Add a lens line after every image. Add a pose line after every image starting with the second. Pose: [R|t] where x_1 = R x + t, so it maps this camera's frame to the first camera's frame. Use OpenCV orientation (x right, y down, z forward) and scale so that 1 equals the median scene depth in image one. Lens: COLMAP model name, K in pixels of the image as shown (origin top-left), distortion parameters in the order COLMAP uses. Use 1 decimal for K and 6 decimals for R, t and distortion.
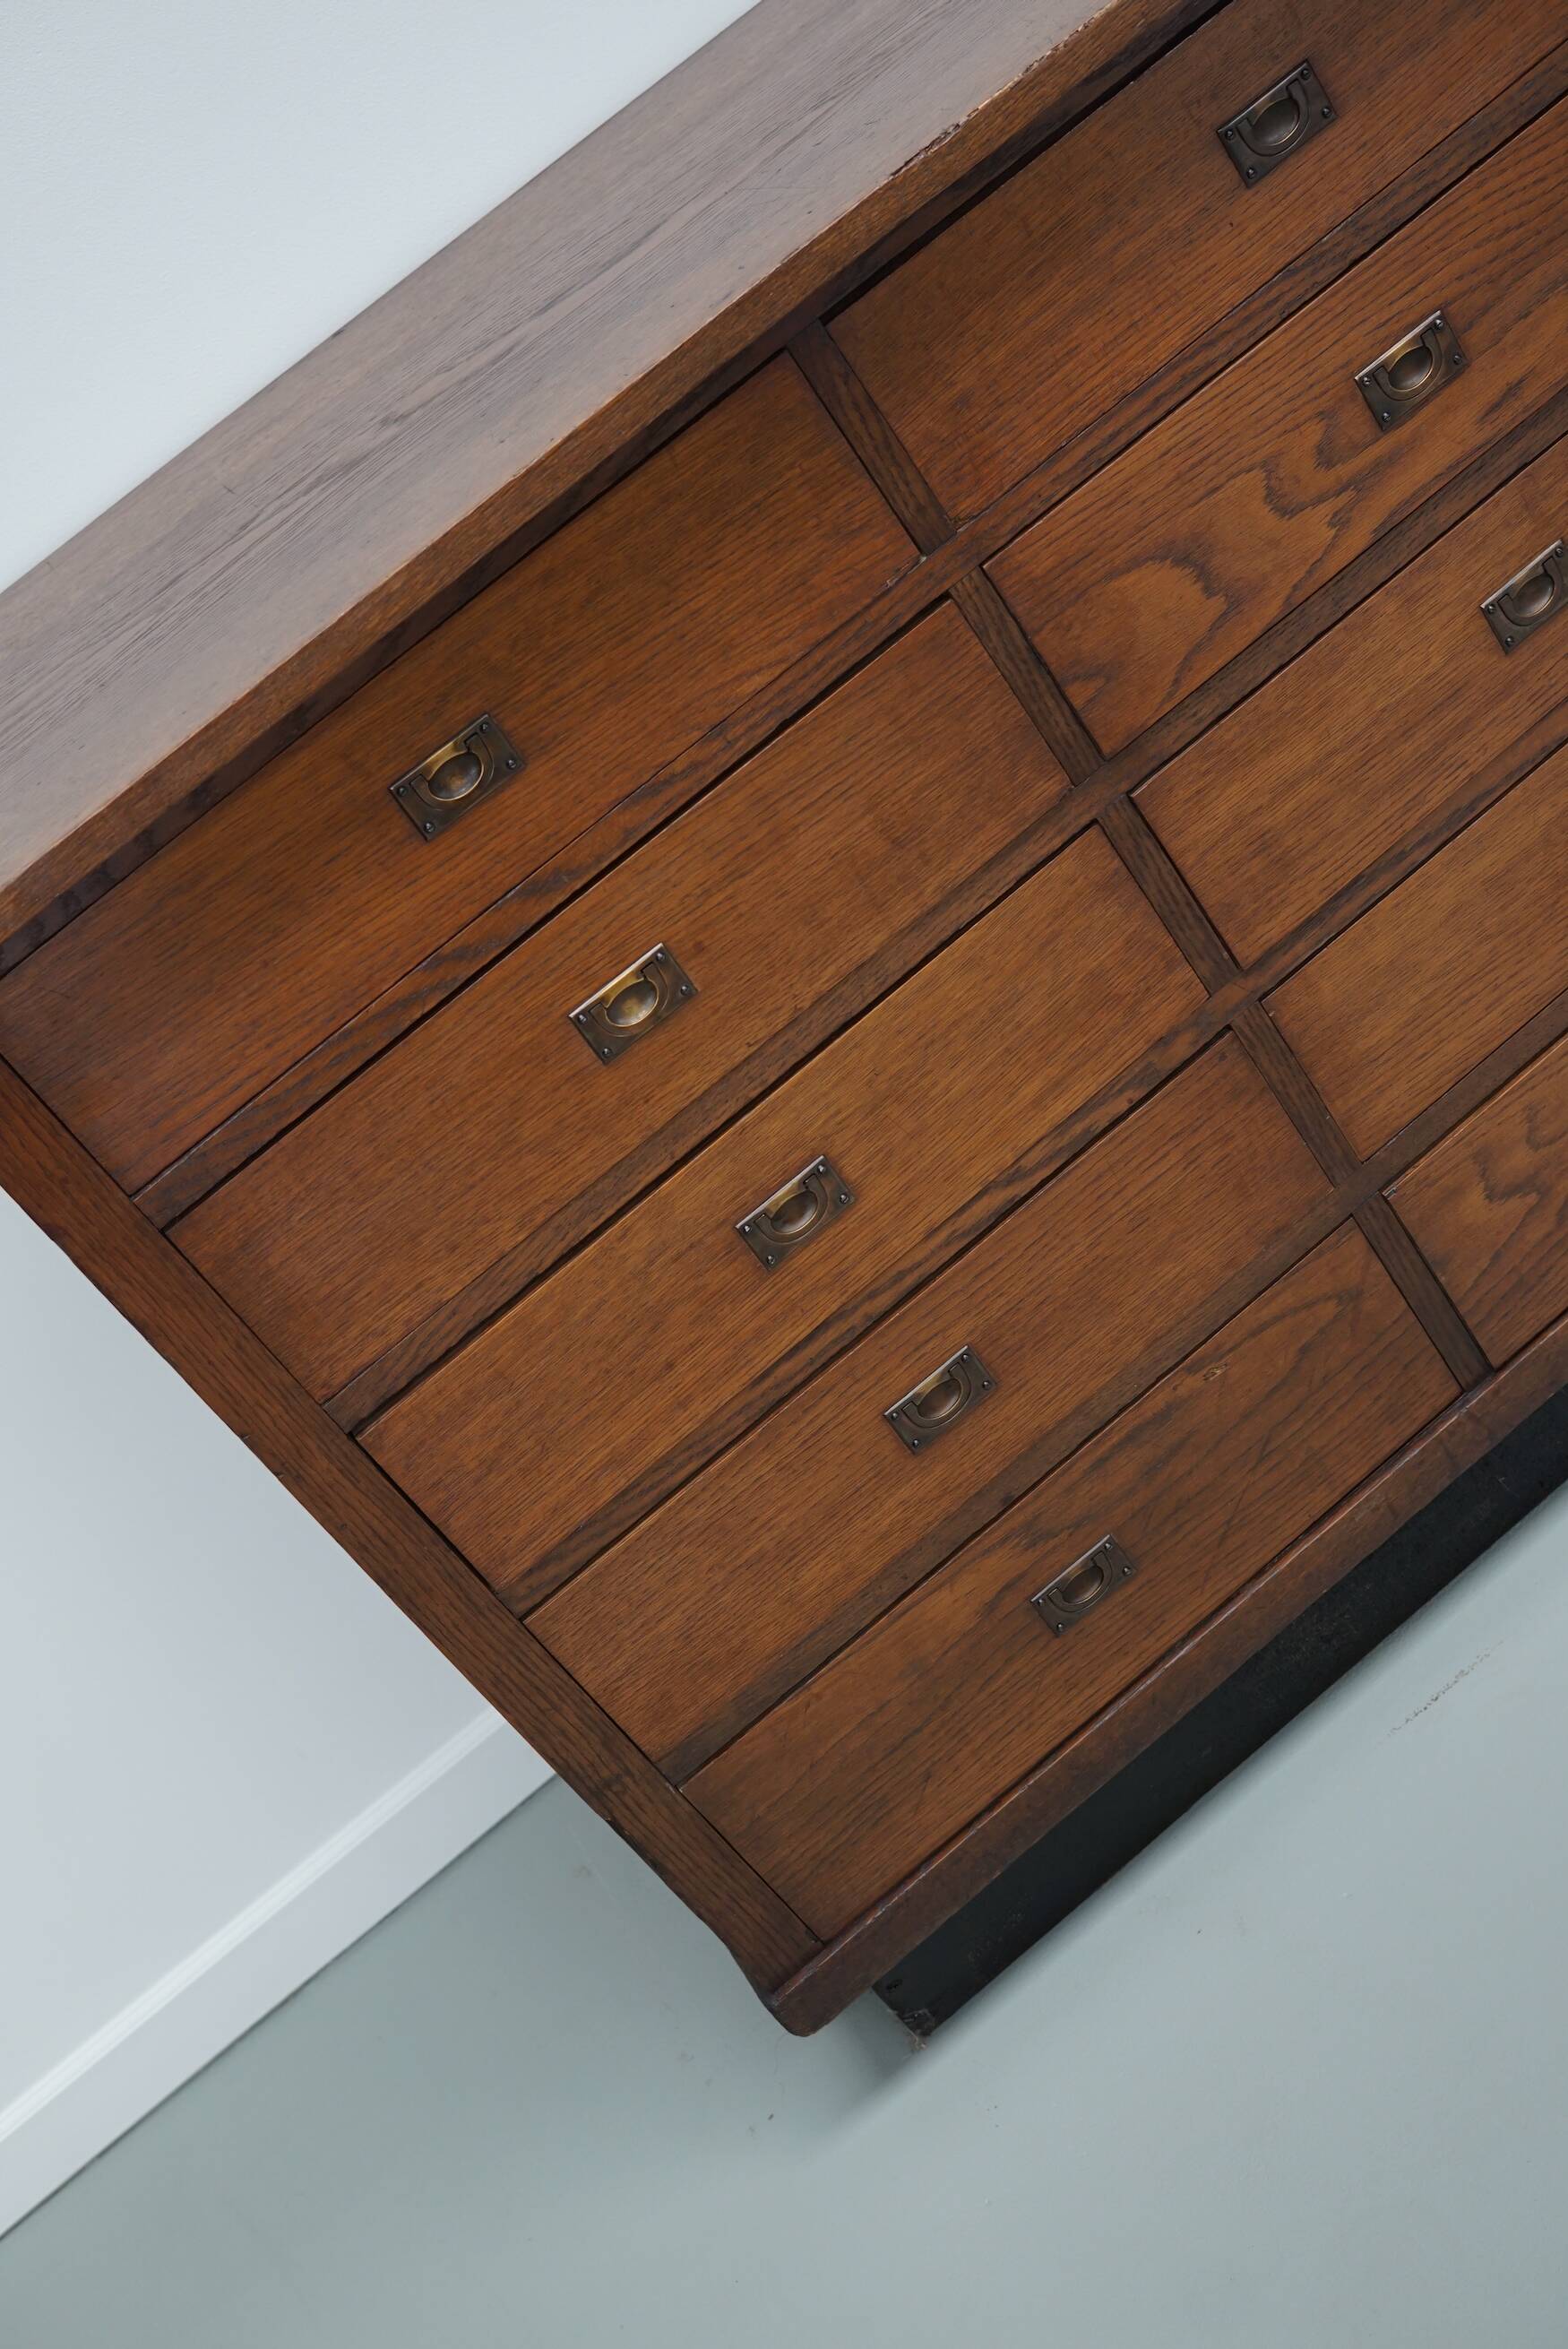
lens RADIAL K [[3024.5, 0, 784.0], [0, 3024.5, 1174.5], [0, 0, 1]] dist [-0.149355, 0.330575]
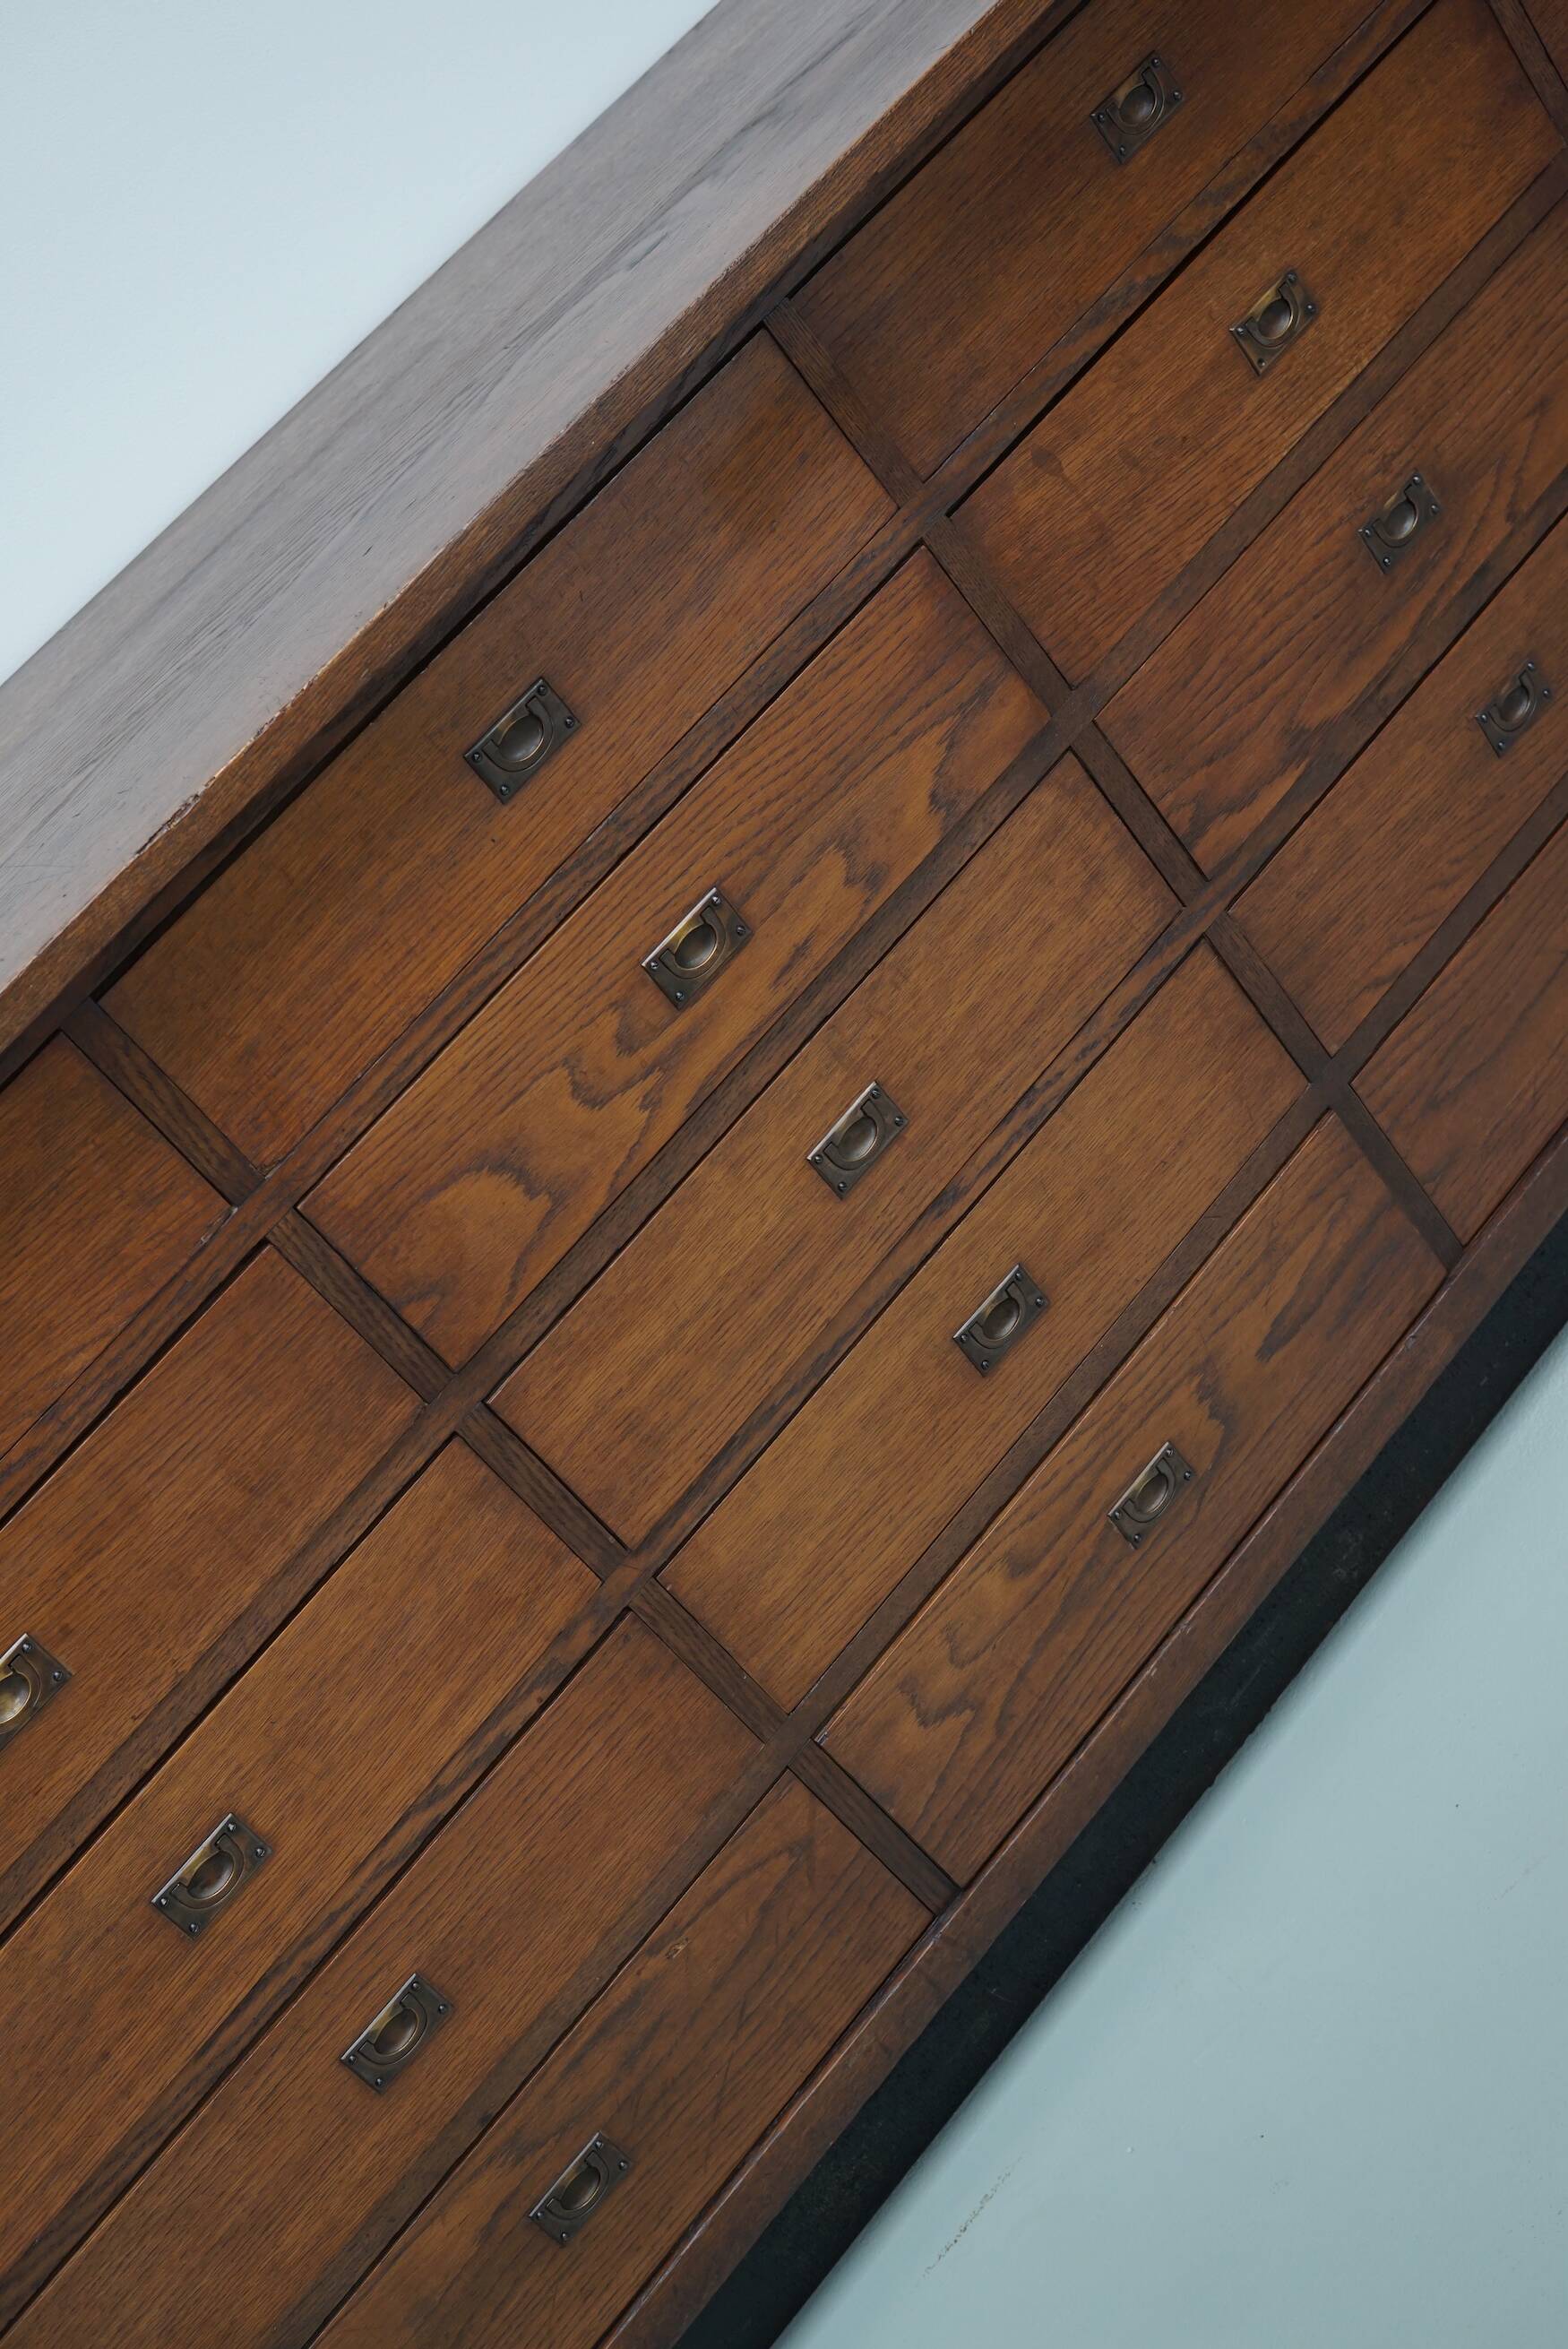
lens RADIAL K [[3024.5, 0, 784.0], [0, 3024.5, 1174.5], [0, 0, 1]] dist [-0.149355, 0.330575]
pose [[0.978645, -0.142102, 0.148529, 0.072800], [0.161509, 0.978539, -0.127973, -0.055090], [-0.127156, 0.149229, 0.980593, -0.004768]]
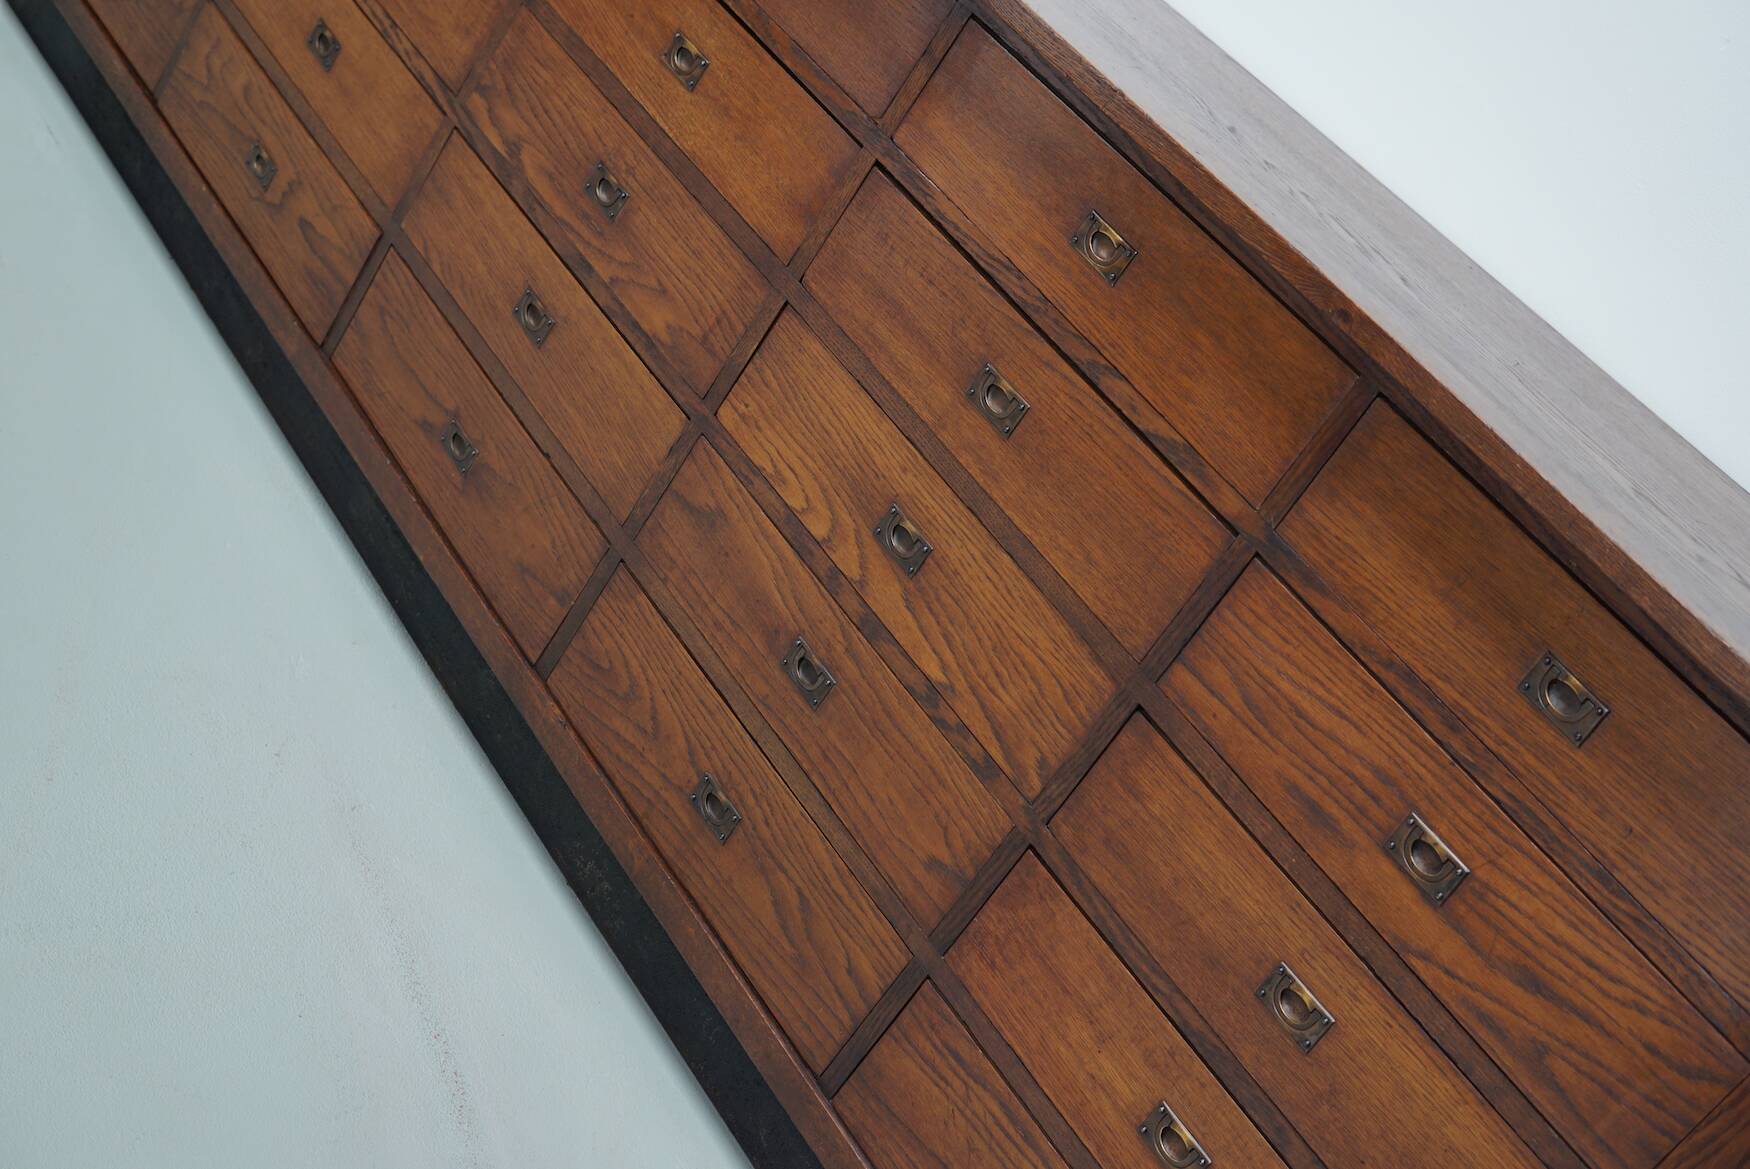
lens RADIAL K [[2253.5, 0, 874.8], [0, 2253.5, 602.8], [0, 0, 1]] dist [-0.149355, 0.330575]
pose [[-0.106549, 0.877825, -0.466981, 1.340144], [-0.928292, 0.080456, 0.363044, -1.028271], [0.356260, 0.472177, 0.806305, 0.124309]]
